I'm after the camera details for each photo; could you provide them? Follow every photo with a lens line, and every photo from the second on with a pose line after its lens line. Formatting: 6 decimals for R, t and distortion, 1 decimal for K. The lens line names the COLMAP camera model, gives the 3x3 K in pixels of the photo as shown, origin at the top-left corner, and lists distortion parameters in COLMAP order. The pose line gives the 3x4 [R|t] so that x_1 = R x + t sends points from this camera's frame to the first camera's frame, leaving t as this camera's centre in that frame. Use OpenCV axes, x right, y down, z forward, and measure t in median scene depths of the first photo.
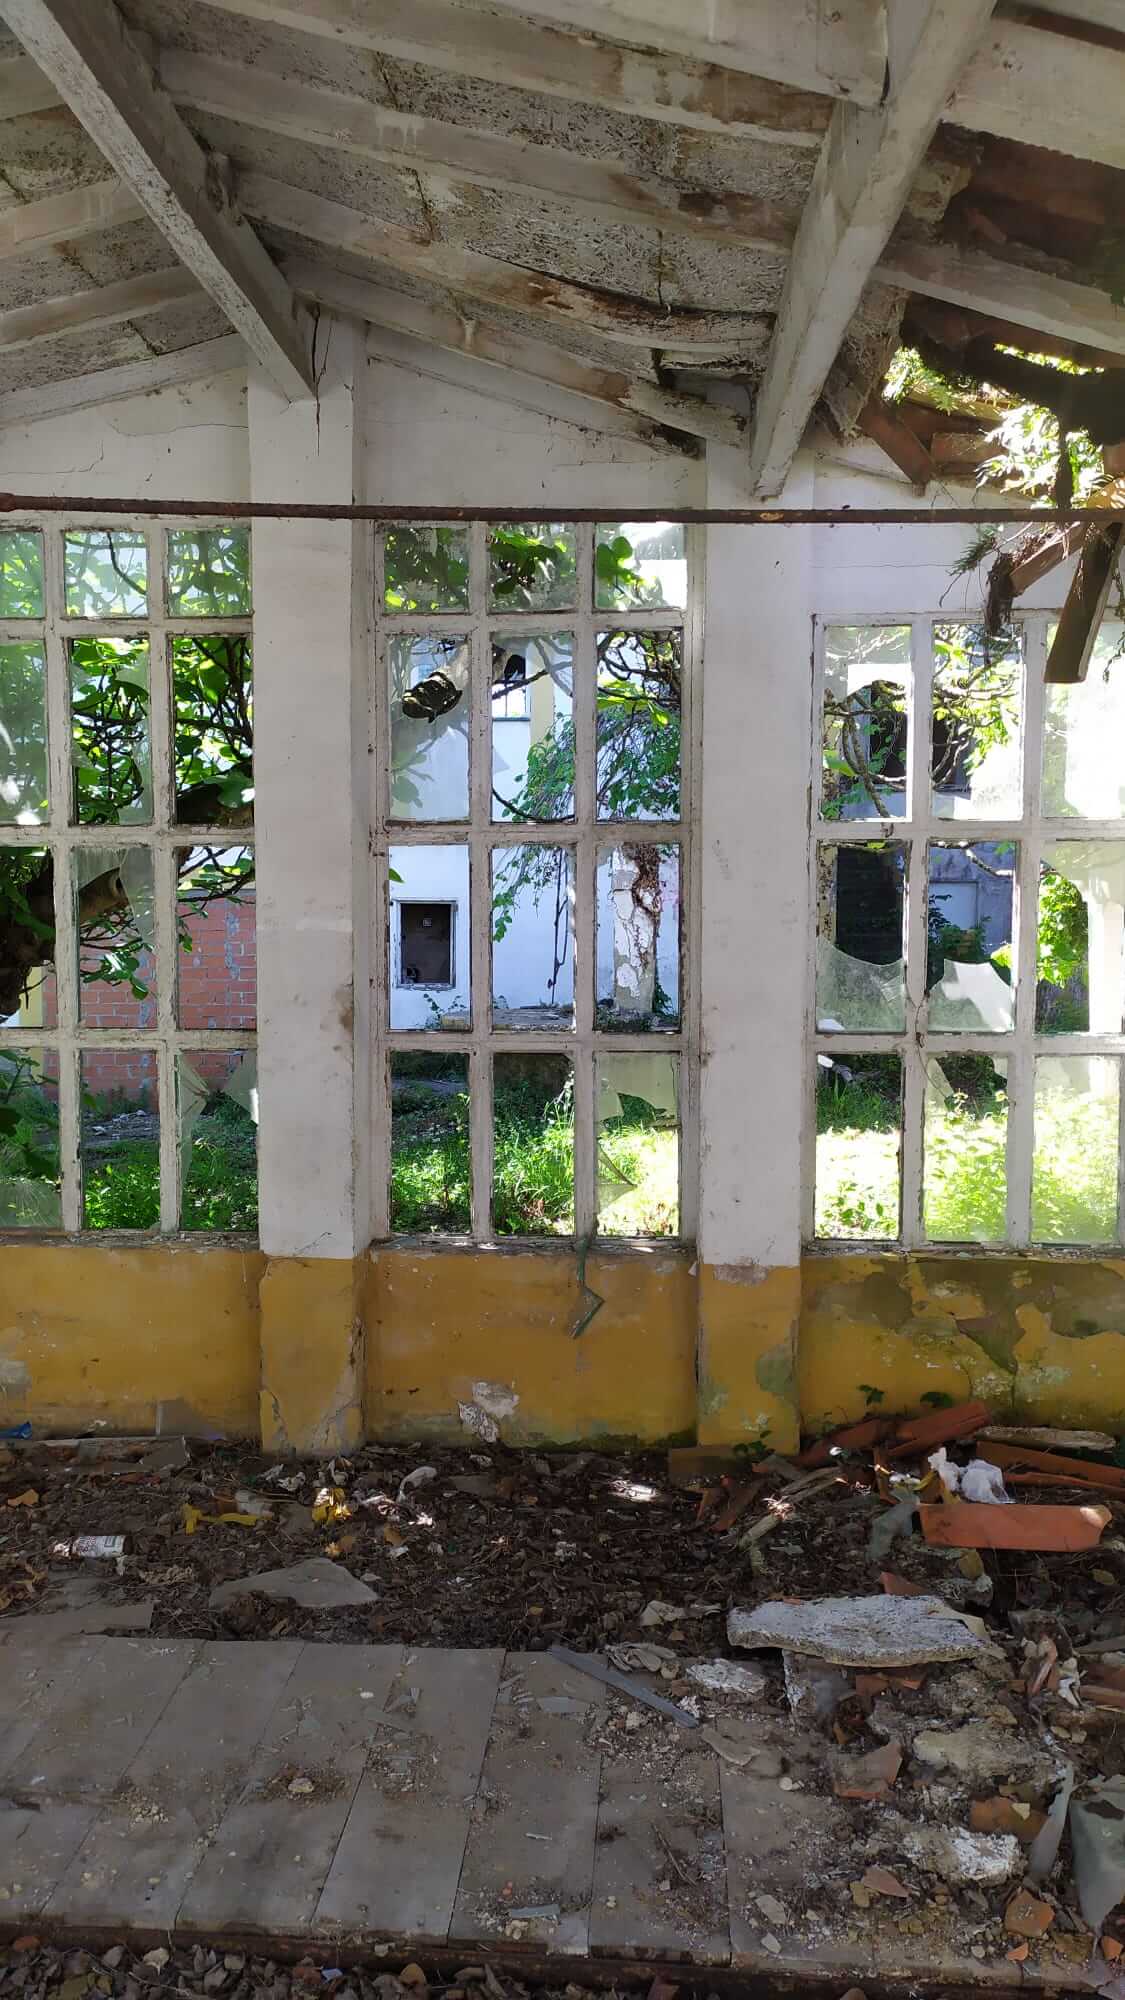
lens RADIAL K [[1530.6, 0, 562.5], [0, 1530.6, 1000.0], [0, 0, 1]] dist [0.132595, -0.246677]
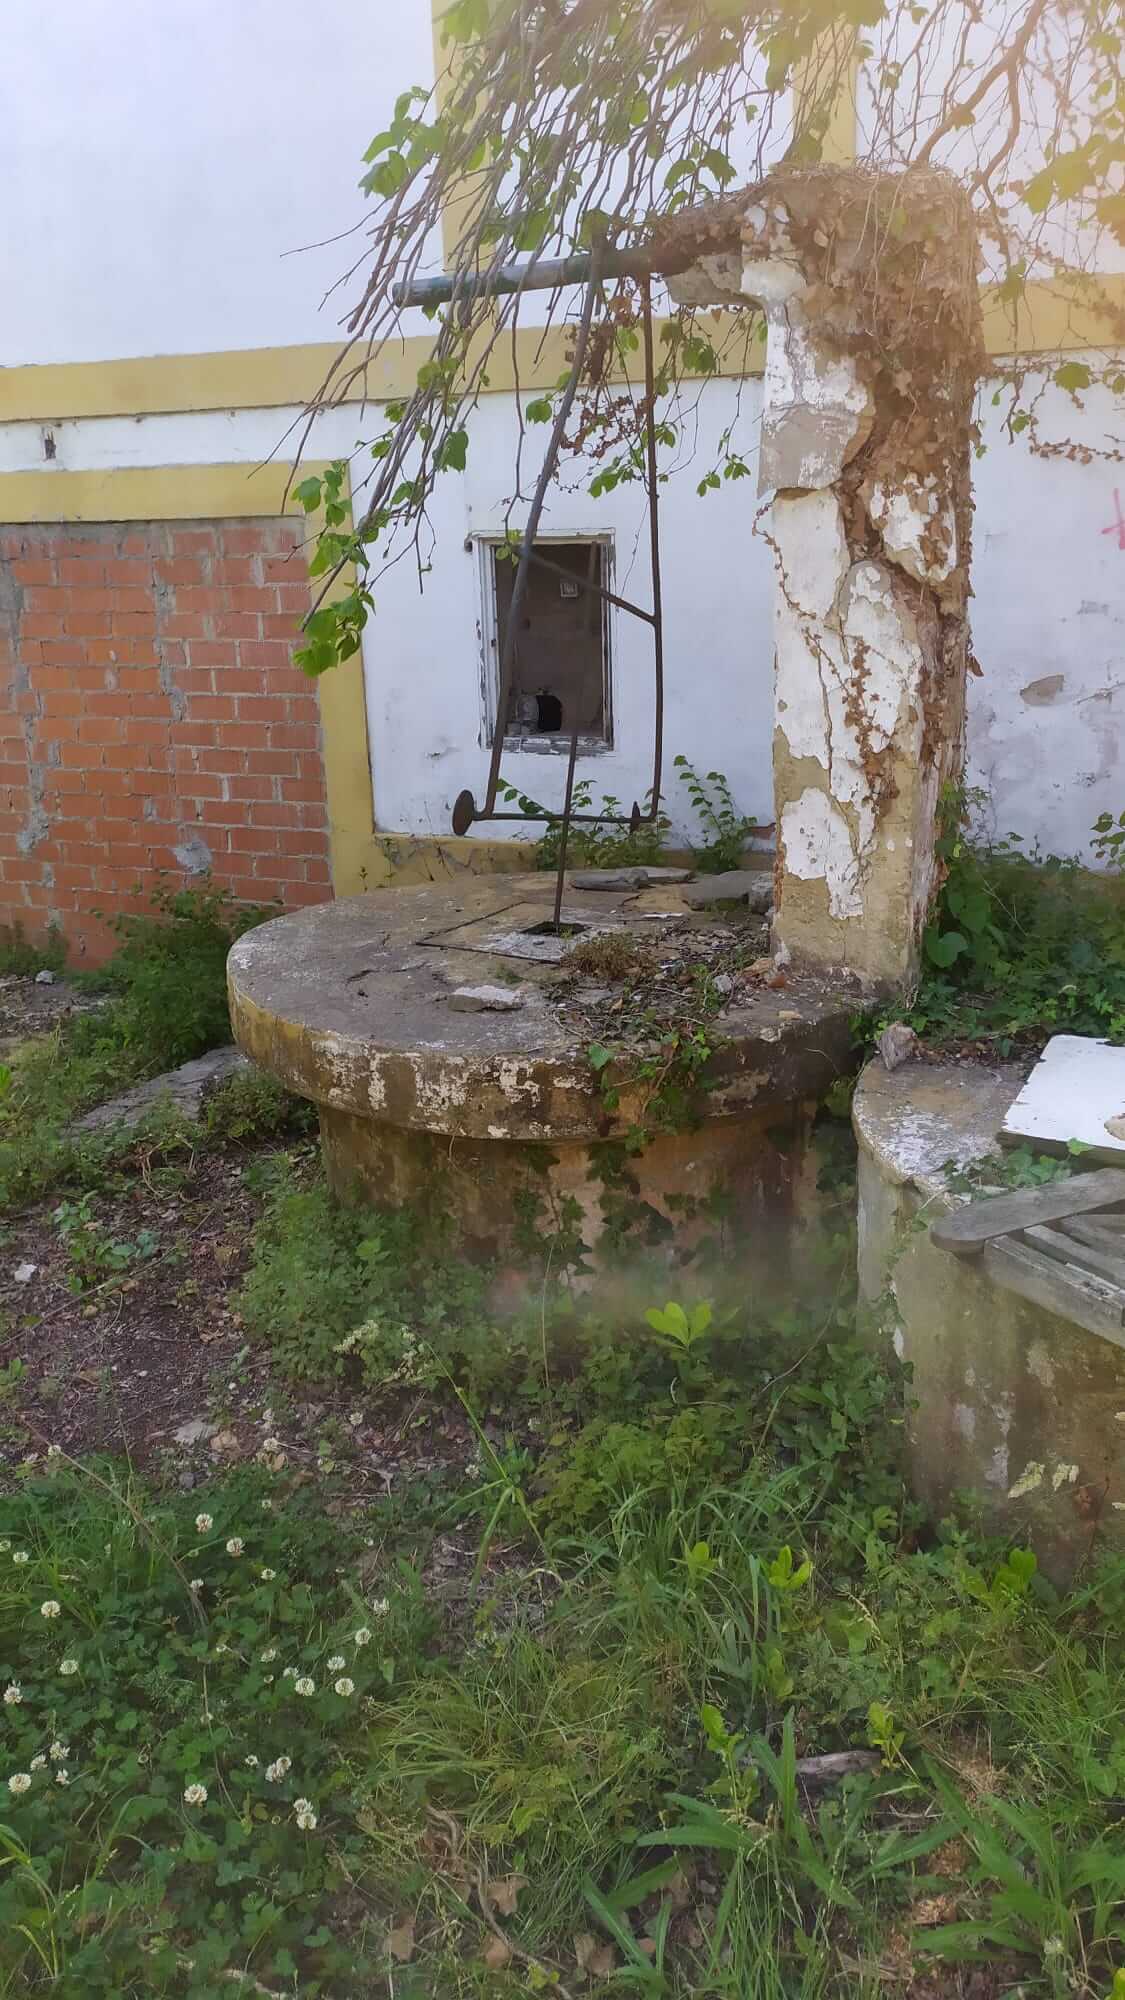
lens RADIAL K [[1530.6, 0, 562.5], [0, 1530.6, 1000.0], [0, 0, 1]] dist [0.132595, -0.246677]
pose [[0.922438, 0.089383, -0.375657, 0.103482], [0.001083, 0.972238, 0.233992, -0.050490], [0.386143, -0.216250, 0.896733, 0.740928]]
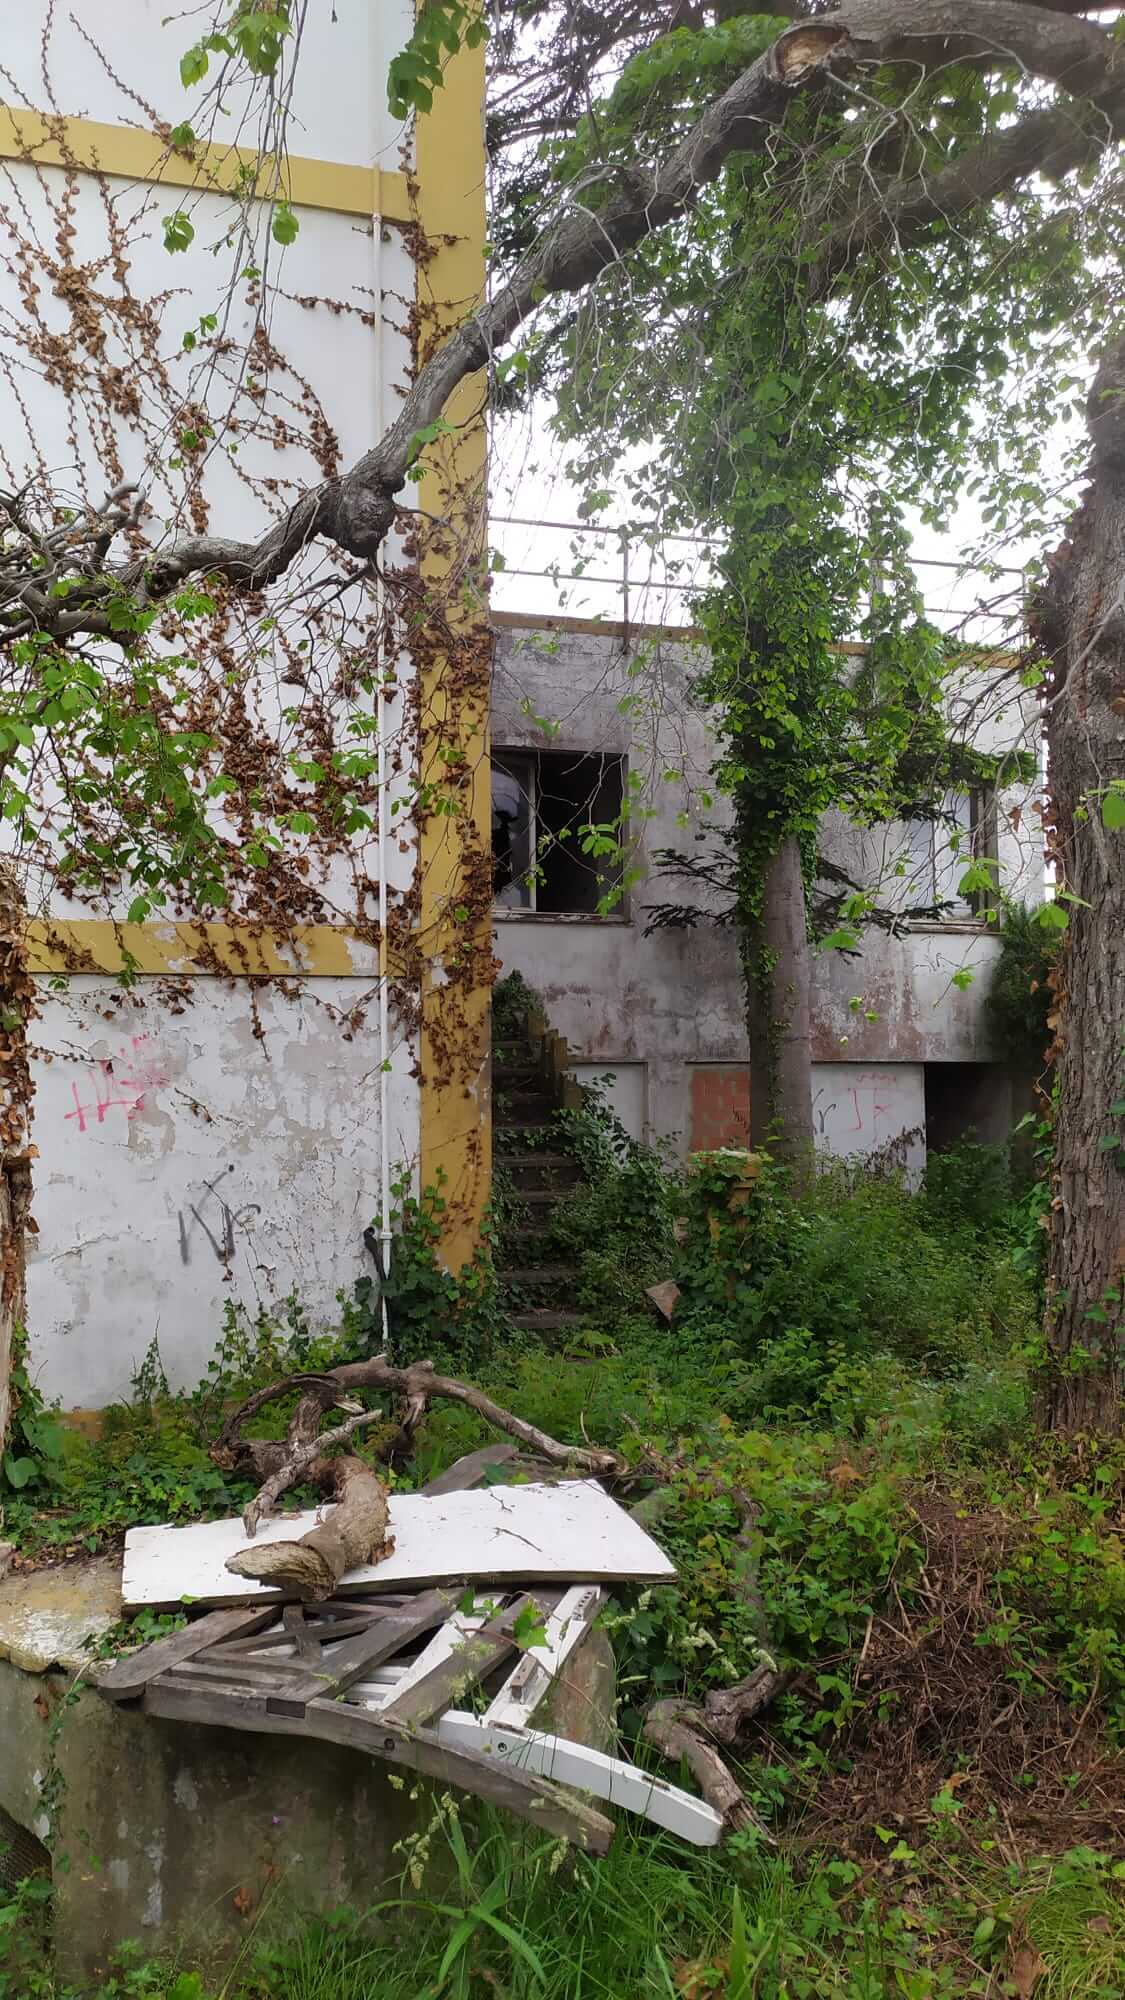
lens RADIAL K [[1530.6, 0, 562.5], [0, 1530.6, 1000.0], [0, 0, 1]] dist [0.132595, -0.246677]
pose [[0.955262, 0.003813, 0.295735, 0.074136], [0.031913, 0.992750, -0.115883, -0.049420], [-0.294033, 0.120136, 0.948215, 0.676512]]
